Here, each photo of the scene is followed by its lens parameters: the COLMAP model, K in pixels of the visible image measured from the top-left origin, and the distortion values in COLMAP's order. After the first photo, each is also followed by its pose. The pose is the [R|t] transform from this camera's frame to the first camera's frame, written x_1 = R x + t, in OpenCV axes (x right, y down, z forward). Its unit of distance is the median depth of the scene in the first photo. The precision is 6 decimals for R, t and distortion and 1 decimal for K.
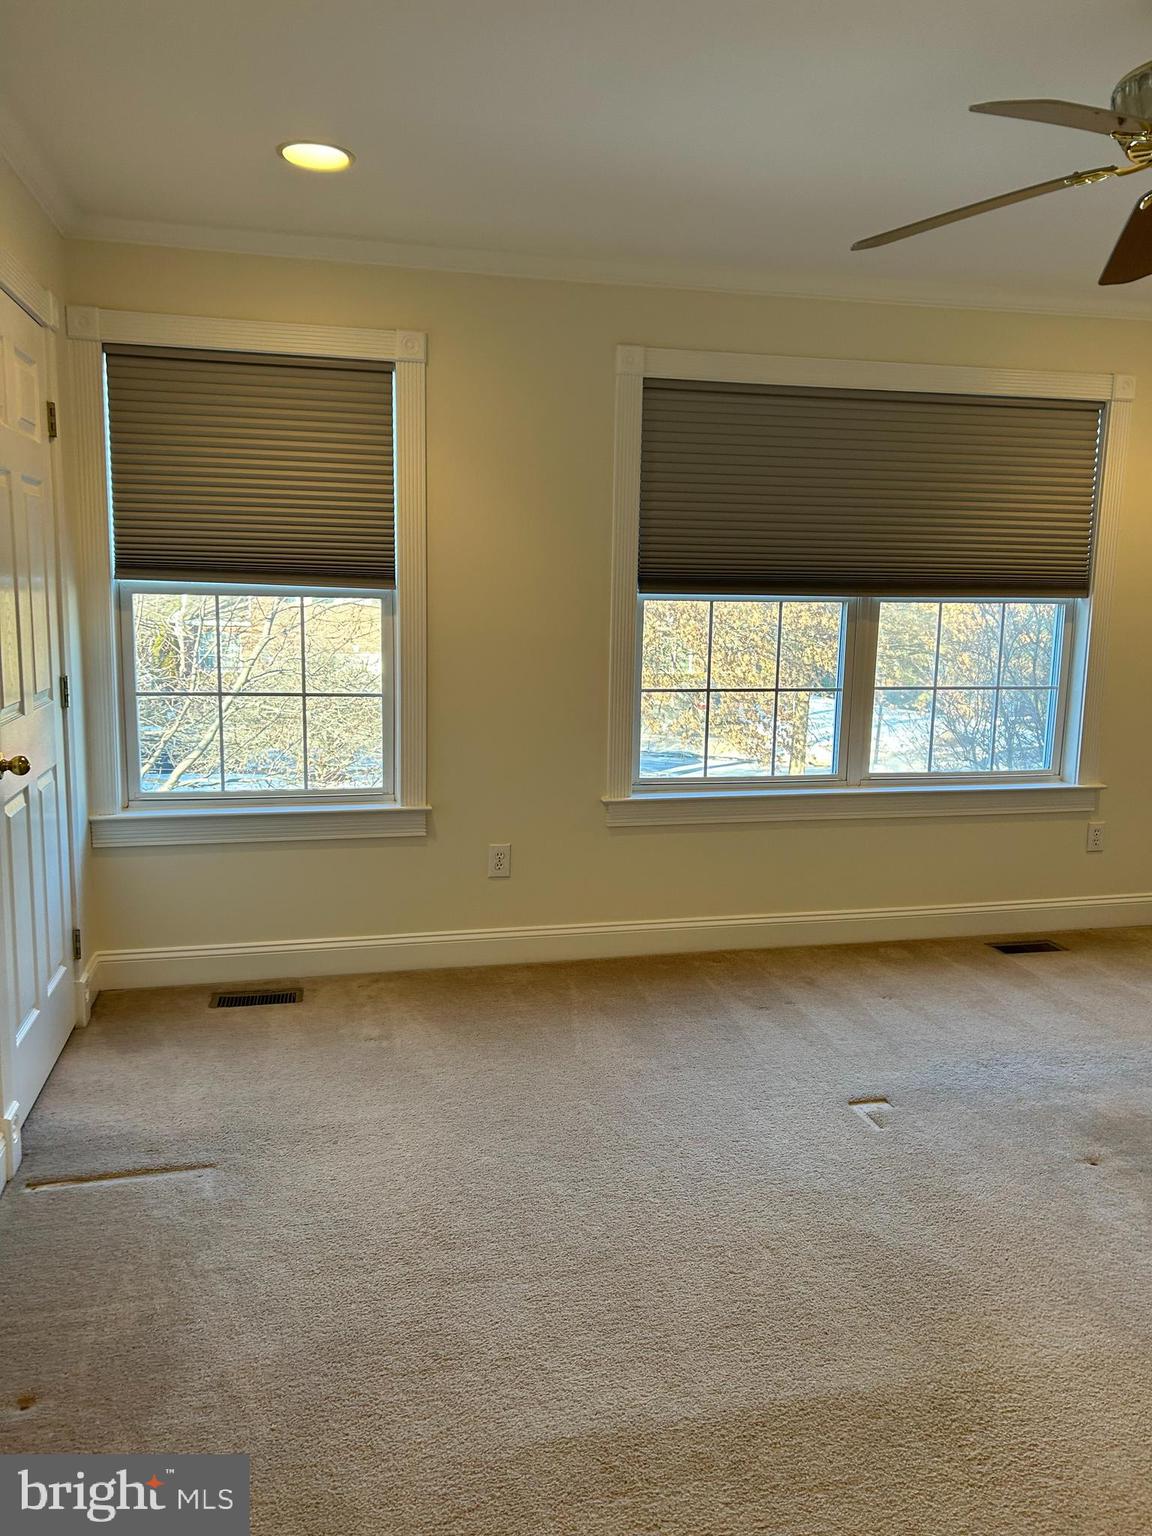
lens RADIAL K [[1305.0, 0, 576.0], [0, 1305.0, 768.0], [0, 0, 1]] dist [0.011069, 0.004802]
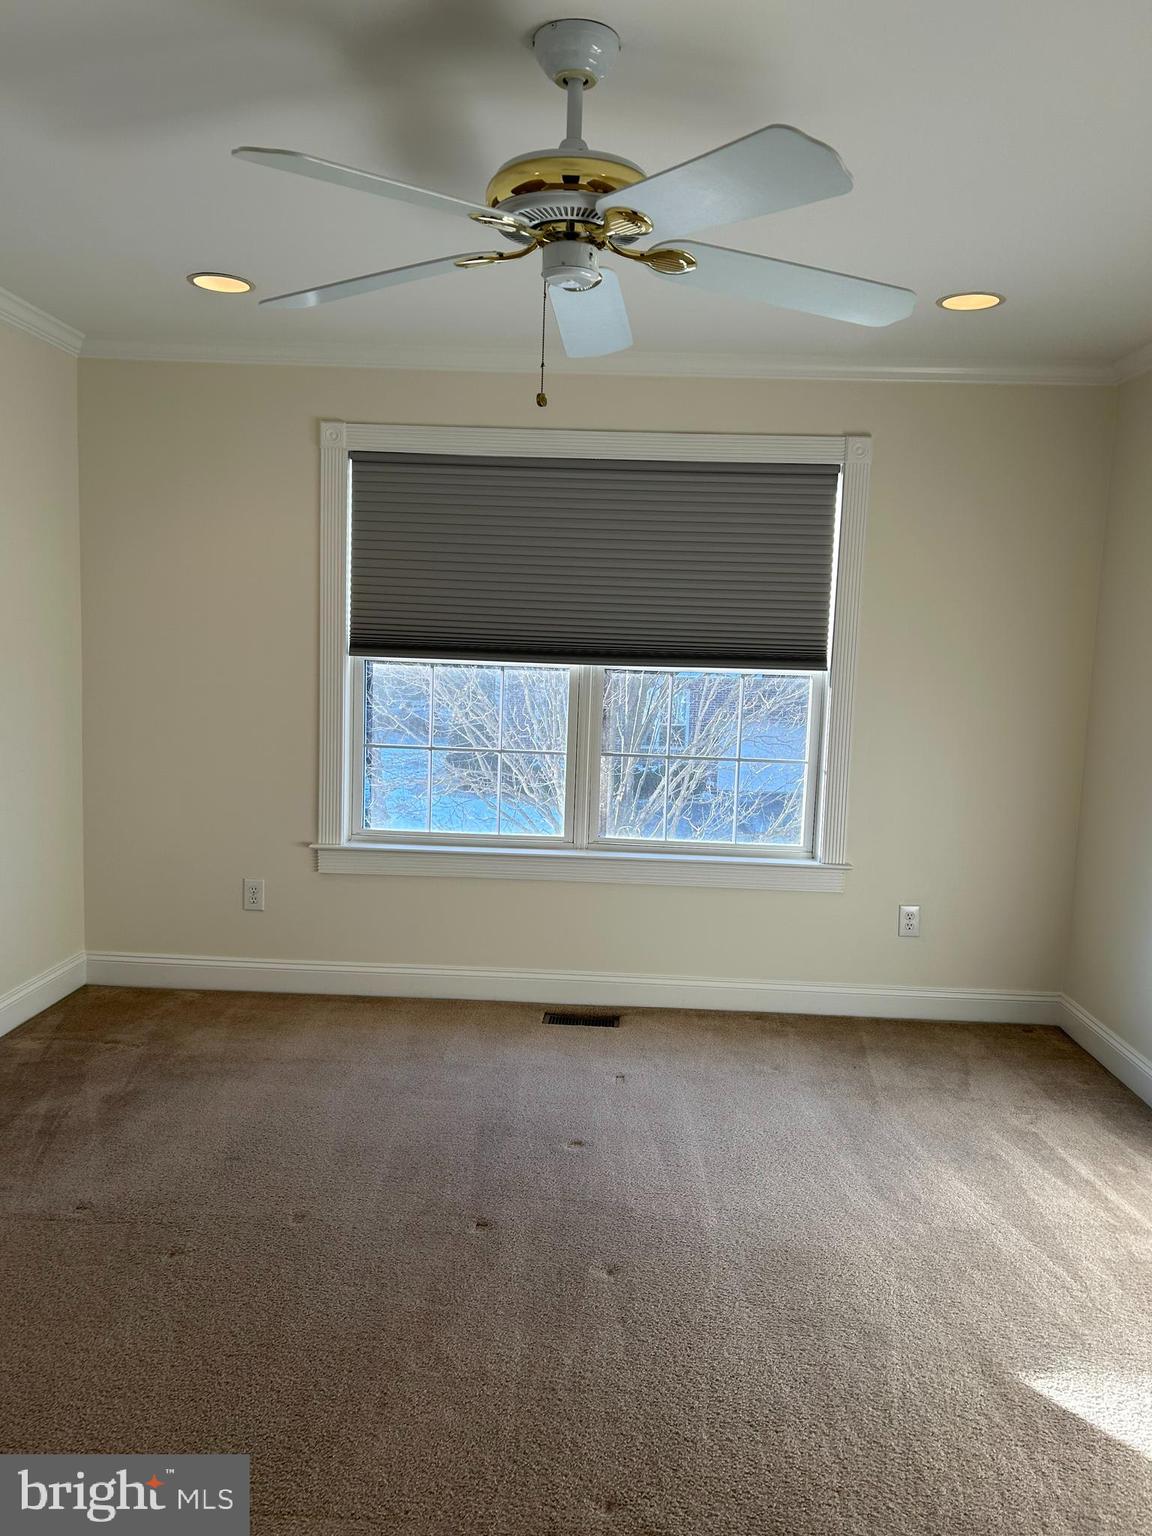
lens RADIAL K [[1142.2, 0, 576.0], [0, 1142.2, 768.0], [0, 0, 1]] dist [-0.002773, -0.001517]
pose [[0.956471, 0.047560, -0.287927, 0.459725], [-0.063361, 0.996939, -0.045806, -0.008159], [0.284867, 0.062055, 0.956556, 0.154686]]
